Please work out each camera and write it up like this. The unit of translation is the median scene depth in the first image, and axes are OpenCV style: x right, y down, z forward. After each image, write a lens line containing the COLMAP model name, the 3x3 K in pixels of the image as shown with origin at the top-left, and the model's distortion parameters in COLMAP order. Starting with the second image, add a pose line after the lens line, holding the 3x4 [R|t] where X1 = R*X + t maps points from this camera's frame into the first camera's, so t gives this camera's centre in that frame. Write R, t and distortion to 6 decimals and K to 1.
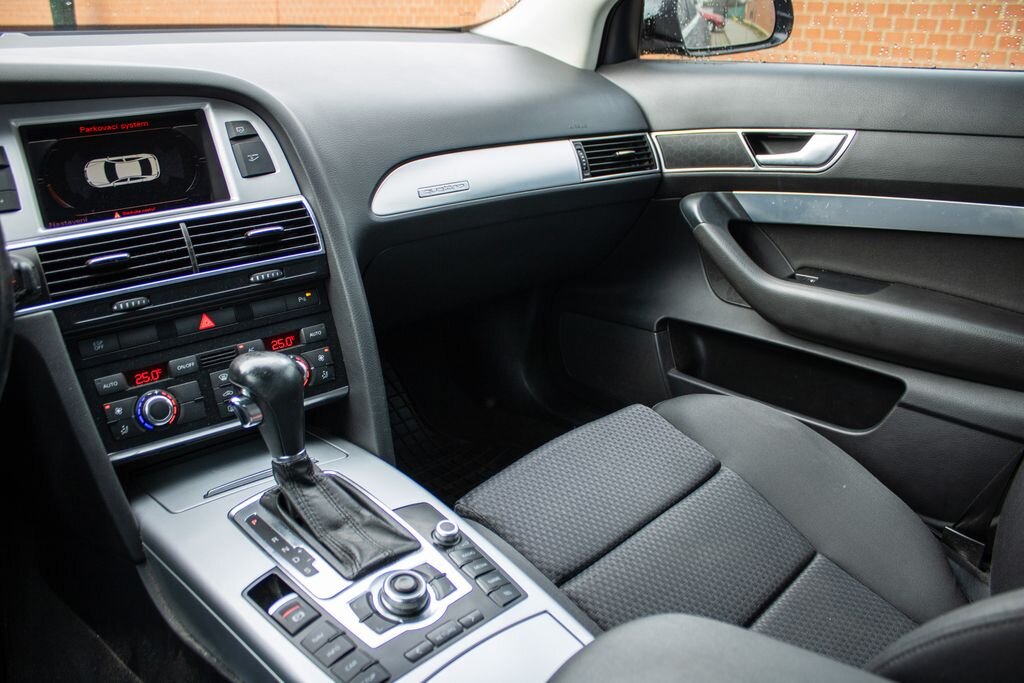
lens RADIAL K [[826.8, 0, 512.0], [0, 826.8, 341.5], [0, 0, 1]] dist [-0.157323, 0.115189]
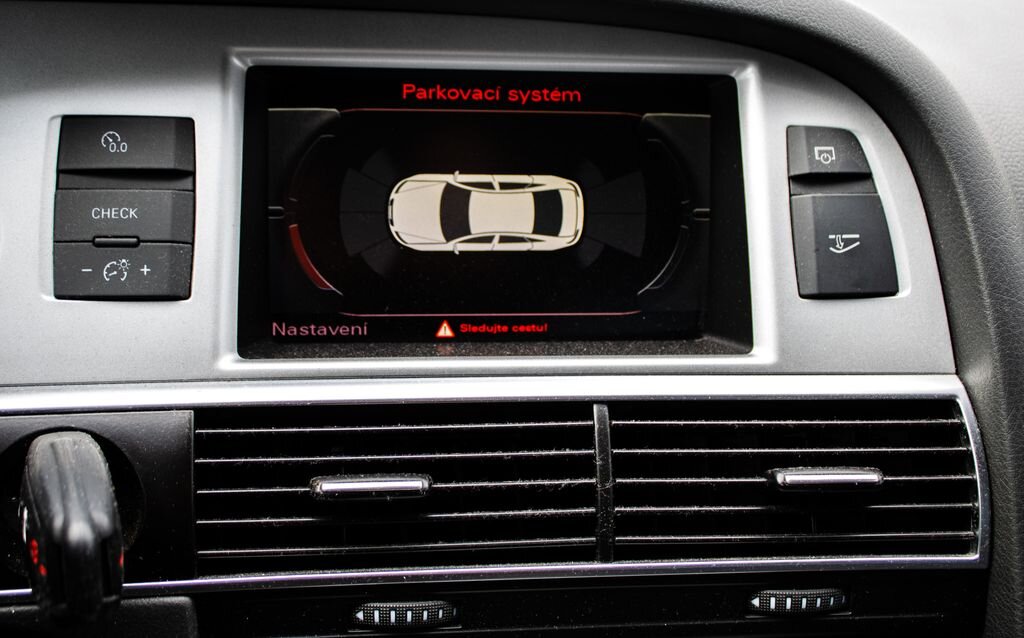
lens RADIAL K [[1133.3, 0, 513.2], [0, 1133.3, 284.7], [0, 0, 1]] dist [-0.112800, 0.153423]
pose [[0.853540, 0.233878, -0.465586, -0.227279], [-0.240730, 0.969516, 0.045698, -0.210801], [0.462080, 0.073075, 0.883822, 0.548618]]
